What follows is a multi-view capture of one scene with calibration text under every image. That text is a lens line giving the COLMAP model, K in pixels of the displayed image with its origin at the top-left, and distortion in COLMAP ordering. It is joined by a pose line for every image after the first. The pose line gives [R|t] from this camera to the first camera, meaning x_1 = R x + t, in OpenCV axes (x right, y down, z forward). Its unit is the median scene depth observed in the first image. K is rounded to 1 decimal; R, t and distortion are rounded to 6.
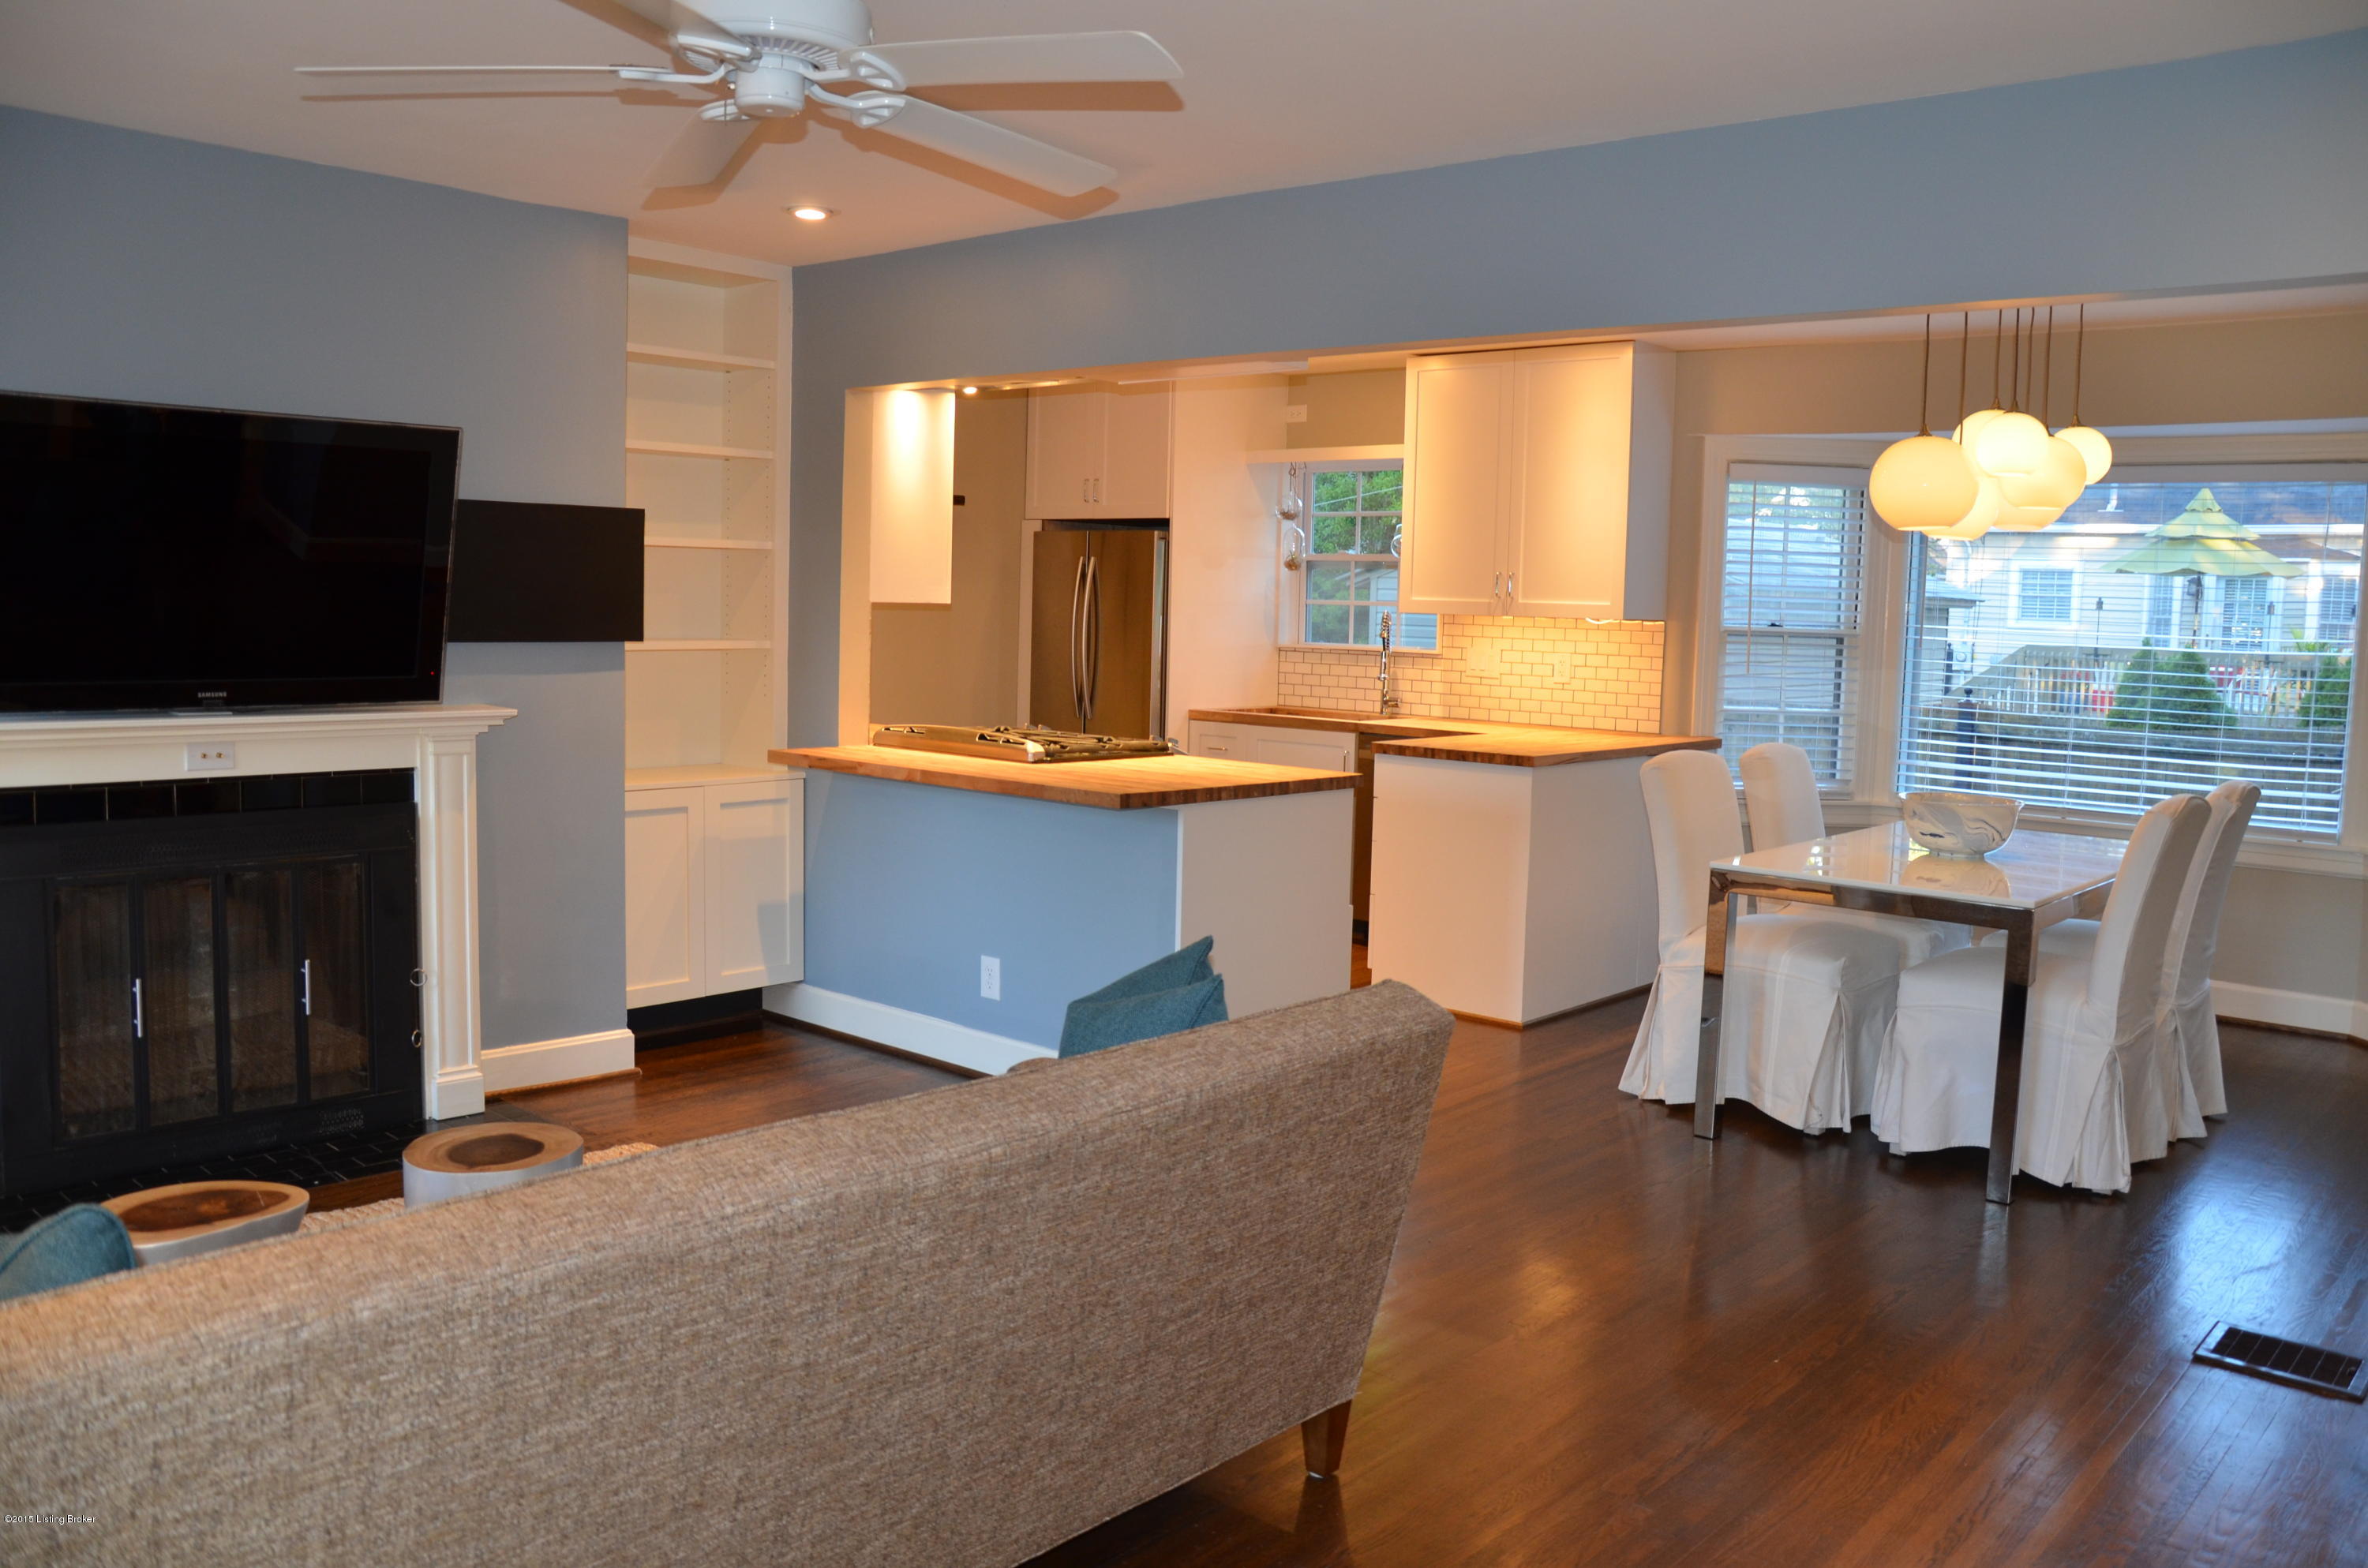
lens RADIAL K [[1875.4, 0, 1174.8], [0, 1875.4, 778.1], [0, 0, 1]] dist [-0.072838, 0.030578]
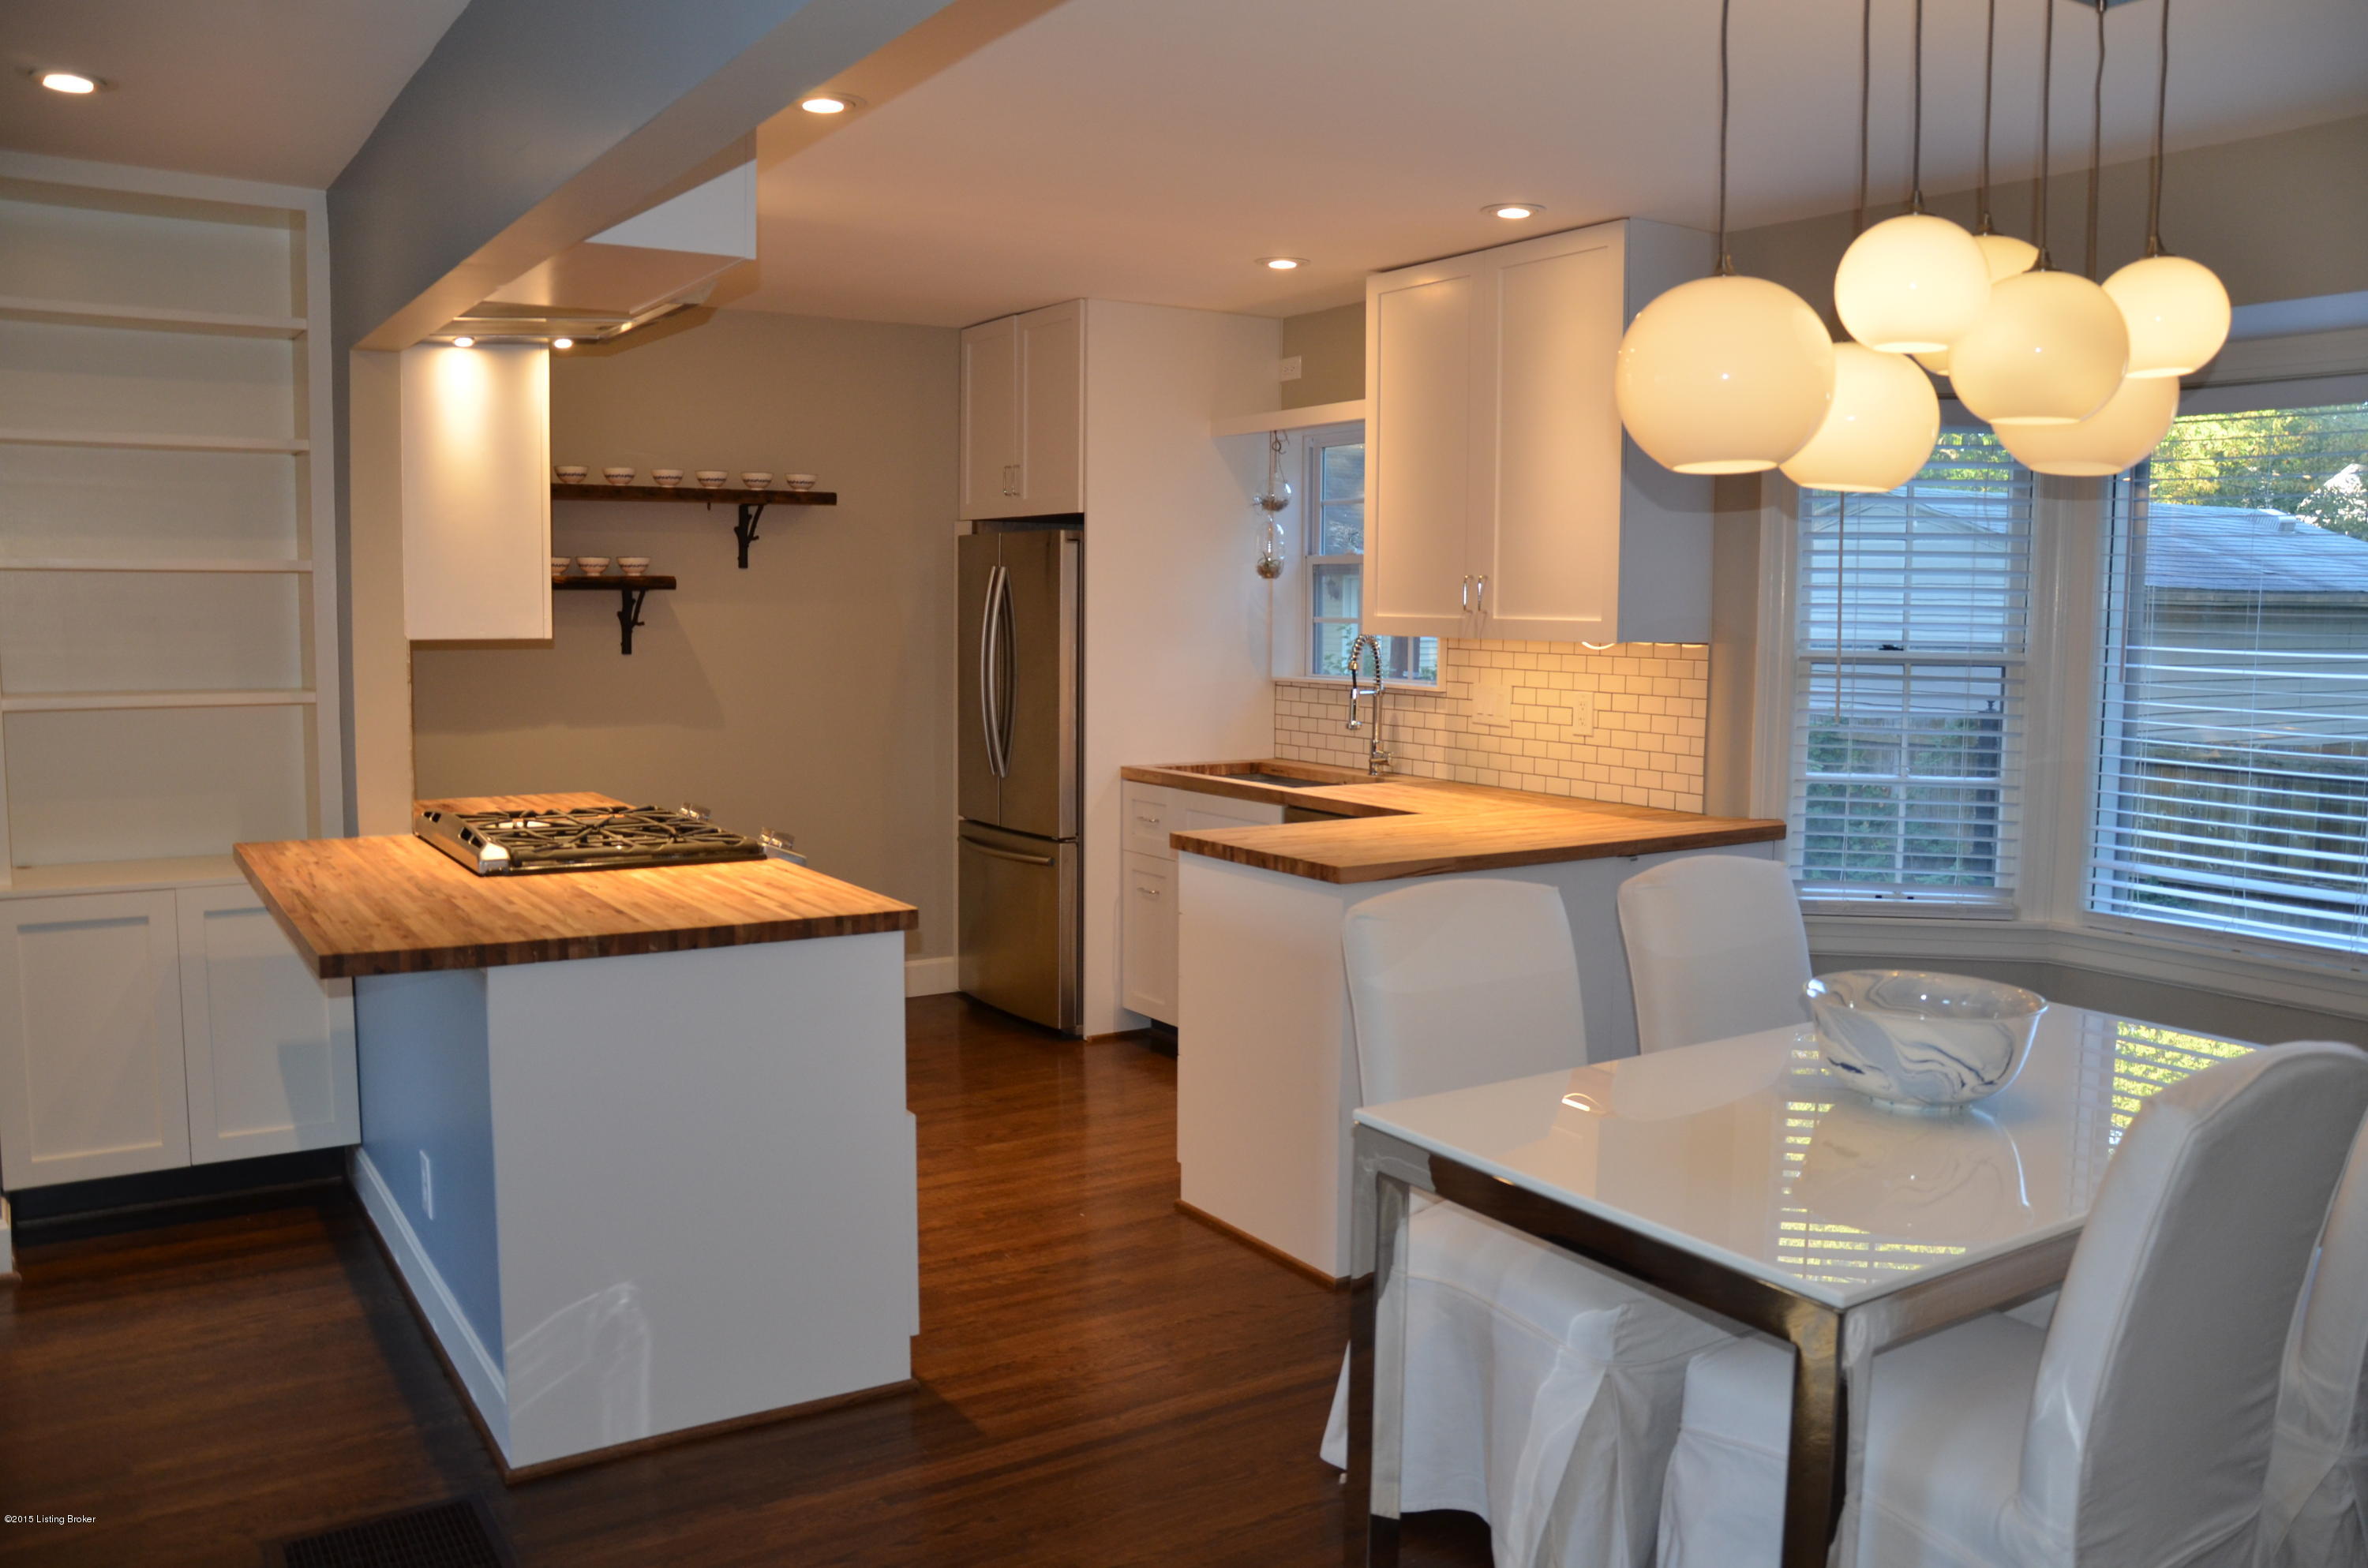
lens RADIAL K [[1875.4, 0, 1193.0], [0, 1875.4, 791.2], [0, 0, 1]] dist [-0.072838, 0.030578]
pose [[0.961287, 0.010004, -0.275366, 0.258216], [-0.009672, 0.999950, 0.002566, -0.030546], [0.275378, 0.000196, 0.961336, 0.301016]]
